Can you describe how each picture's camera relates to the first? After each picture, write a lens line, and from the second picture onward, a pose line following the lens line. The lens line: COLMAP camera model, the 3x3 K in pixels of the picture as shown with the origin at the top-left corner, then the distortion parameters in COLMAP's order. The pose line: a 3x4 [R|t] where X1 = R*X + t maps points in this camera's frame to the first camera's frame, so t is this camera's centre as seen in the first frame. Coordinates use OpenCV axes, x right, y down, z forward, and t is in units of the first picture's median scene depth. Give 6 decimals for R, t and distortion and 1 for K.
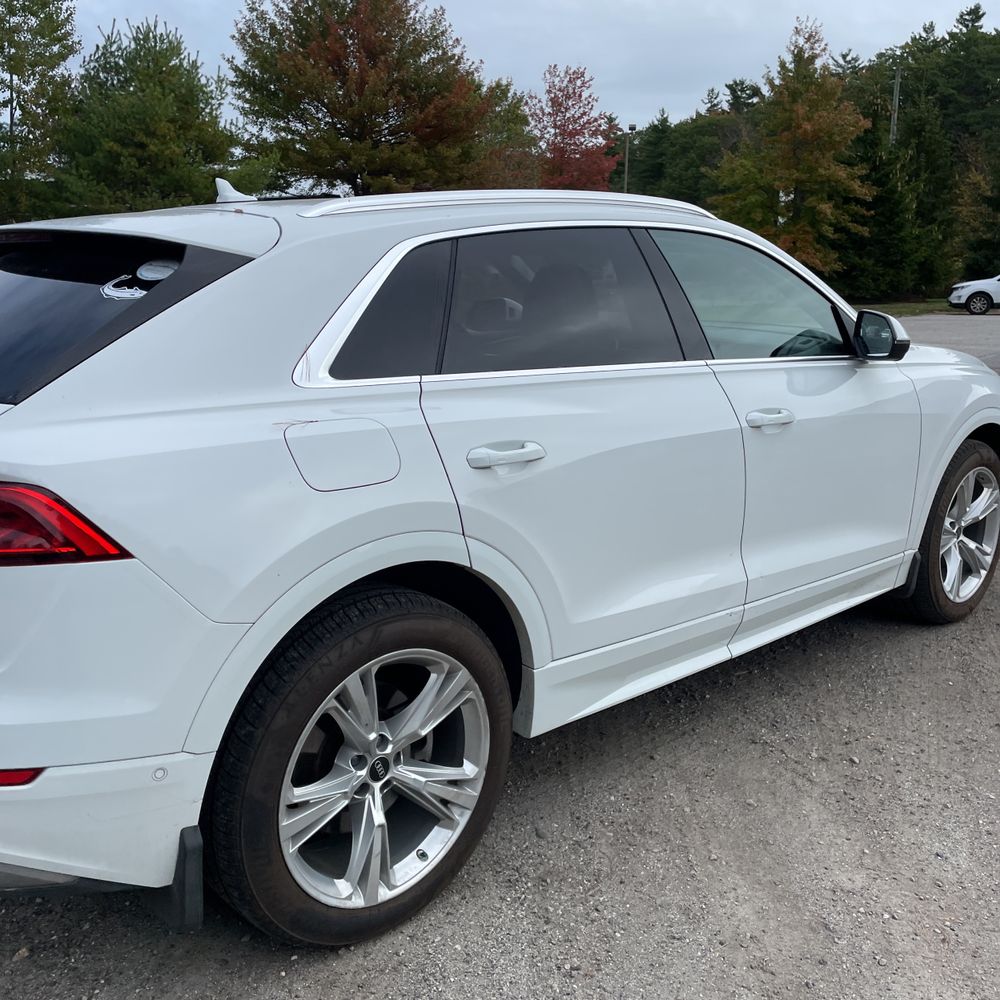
lens RADIAL K [[1016.6, 0, 500.0], [0, 1016.6, 474.0], [0, 0, 1]] dist [0.094248, -0.109479]
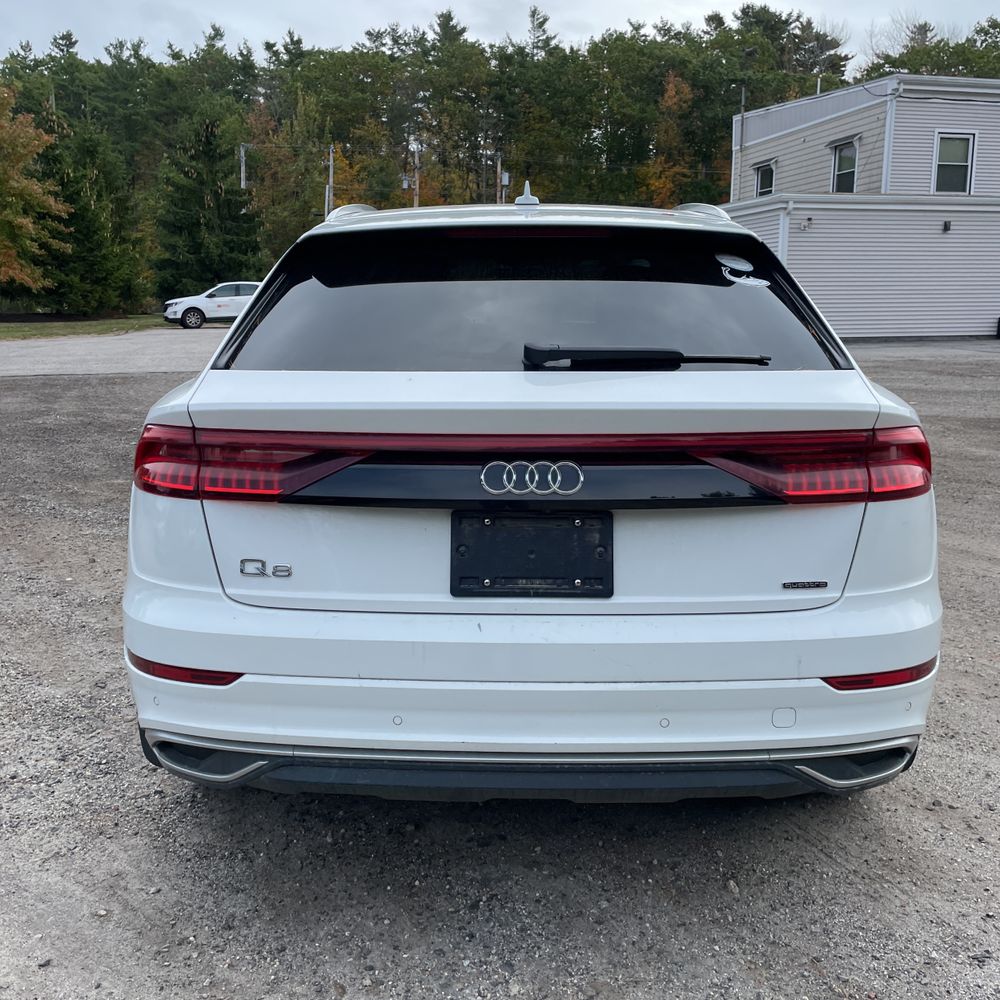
lens RADIAL K [[1007.9, 0, 498.2], [0, 1007.9, 491.4], [0, 0, 1]] dist [0.085013, -0.114153]
pose [[0.693383, -0.148177, 0.705169, -0.110010], [0.147899, 0.987058, 0.061984, -0.004202], [-0.705228, 0.061315, 0.706325, 0.031824]]
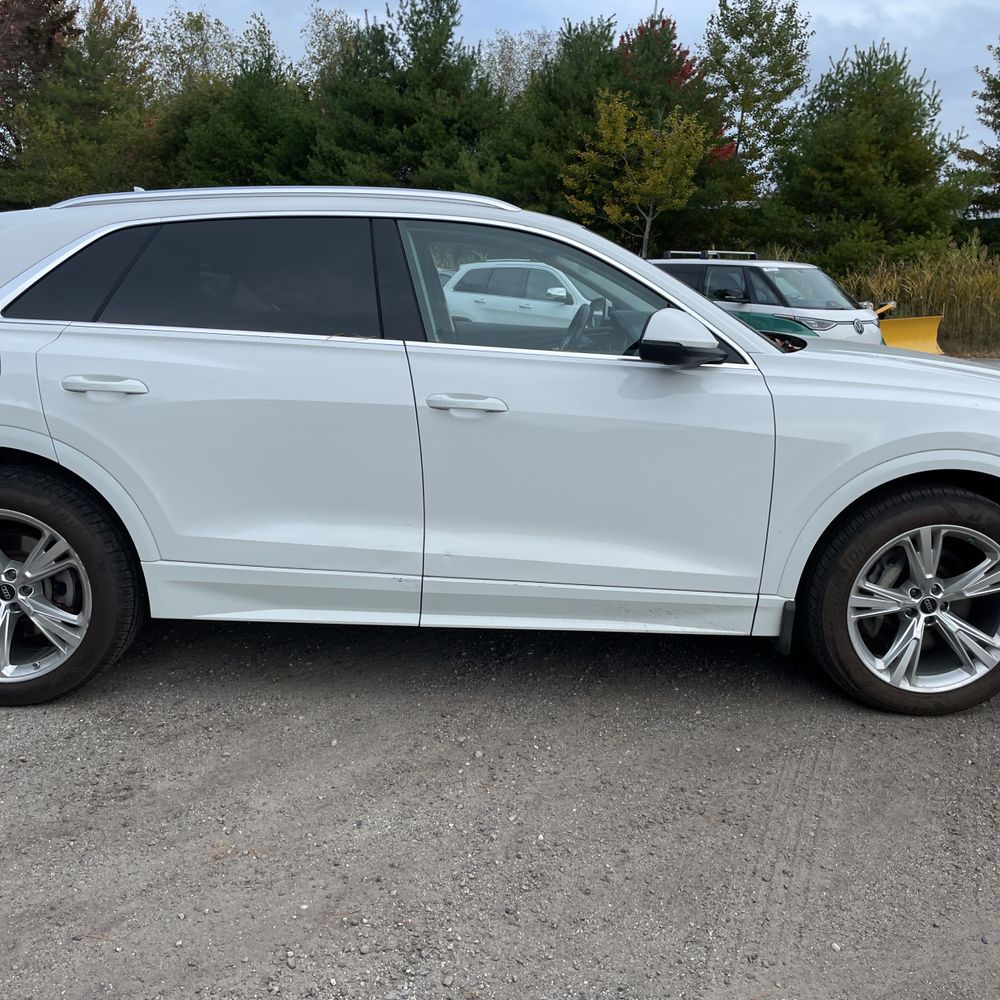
lens RADIAL K [[1016.4, 0, 511.3], [0, 1016.4, 496.9], [0, 0, 1]] dist [0.080563, -0.089335]
pose [[0.749884, 0.154724, -0.643222, 0.109663], [-0.156247, 0.986182, 0.055065, -0.002786], [0.642853, 0.059210, 0.763698, 0.028900]]
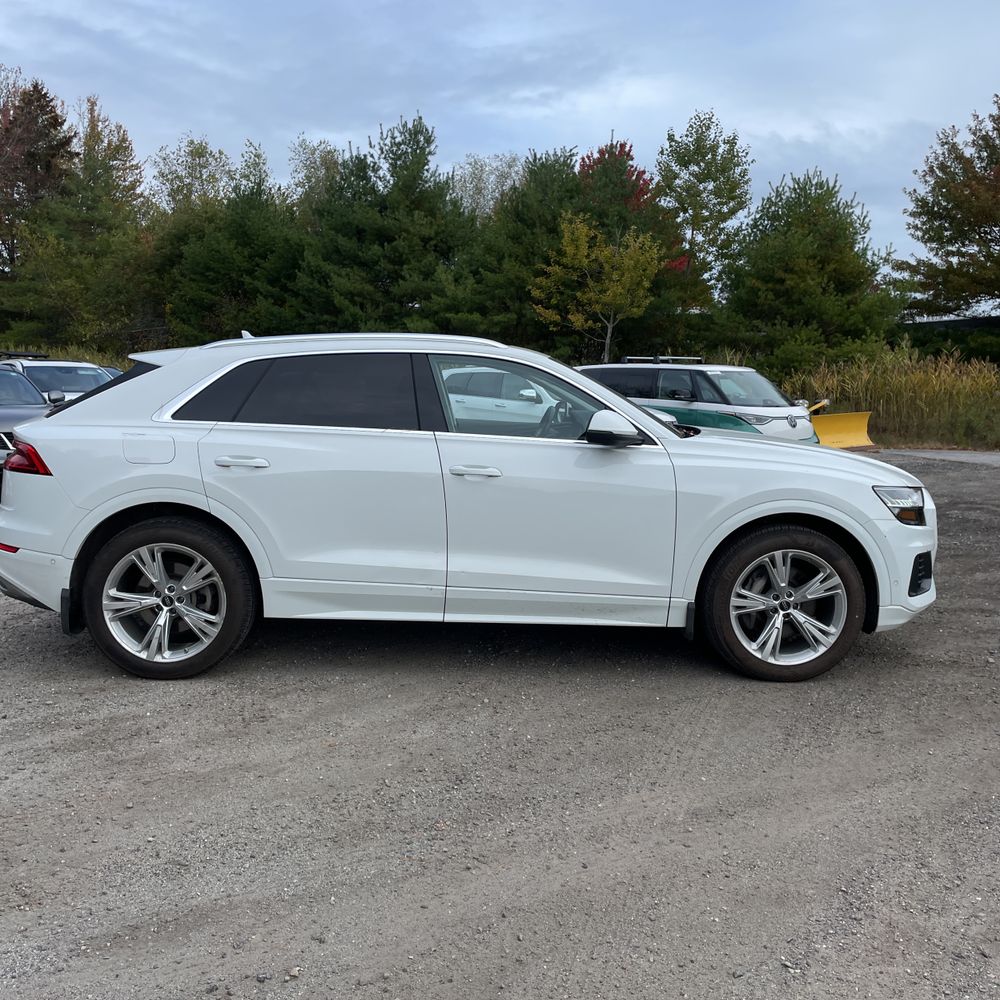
lens RADIAL K [[1016.6, 0, 500.0], [0, 1016.6, 474.0], [0, 0, 1]] dist [0.094248, -0.109479]
pose [[0.762212, 0.073551, -0.643136, 0.147360], [-0.147159, 0.987199, -0.061506, 0.004626], [0.630379, 0.141524, 0.763278, -0.019504]]
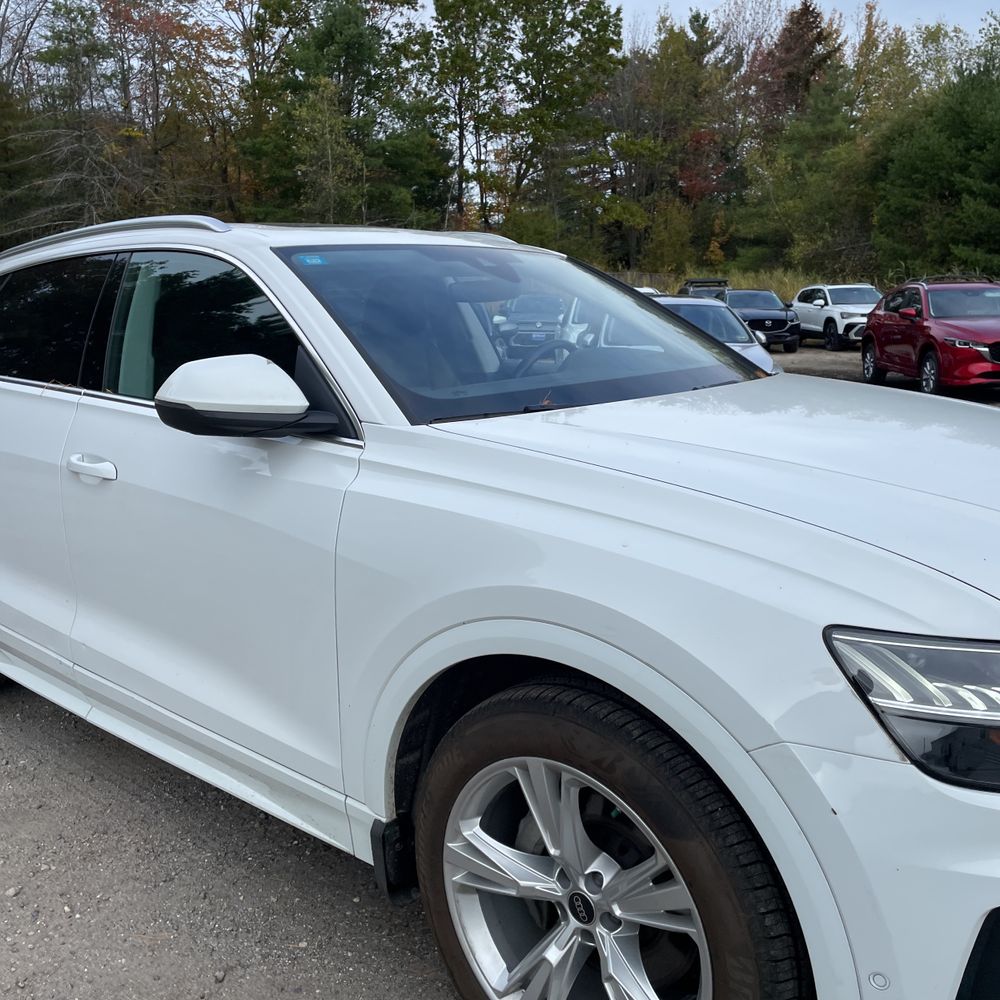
lens RADIAL K [[1007.9, 0, 498.2], [0, 1007.9, 491.4], [0, 0, 1]] dist [0.085013, -0.114153]
pose [[0.117321, 0.182381, -0.976203, 0.129015], [-0.184028, 0.969959, 0.159098, -0.026531], [0.975894, 0.160984, 0.147360, 0.136994]]
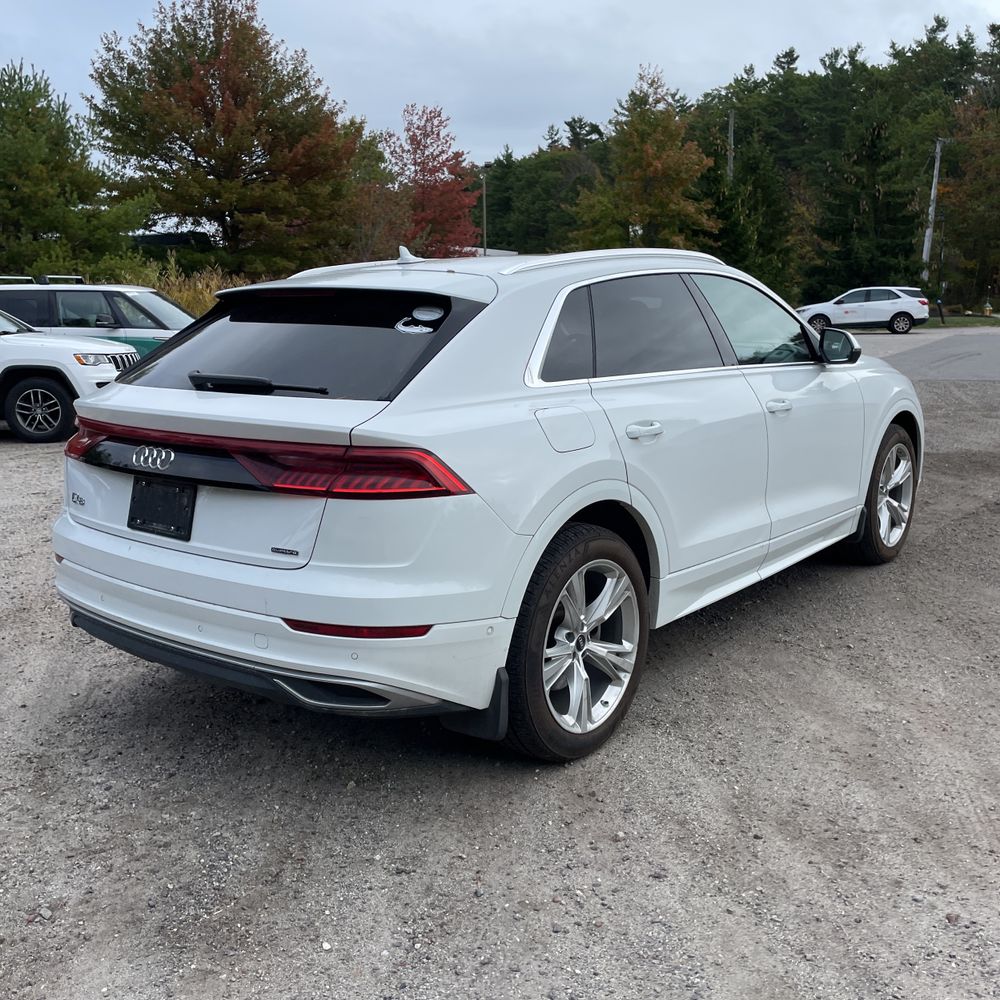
lens RADIAL K [[1021.2, 0, 497.3], [0, 1021.2, 473.3], [0, 0, 1]] dist [0.106638, -0.134067]
pose [[0.989486, -0.046538, 0.136934, -0.035781], [0.050828, 0.998315, -0.028002, 0.006513], [-0.135400, 0.034668, 0.990184, -0.038537]]
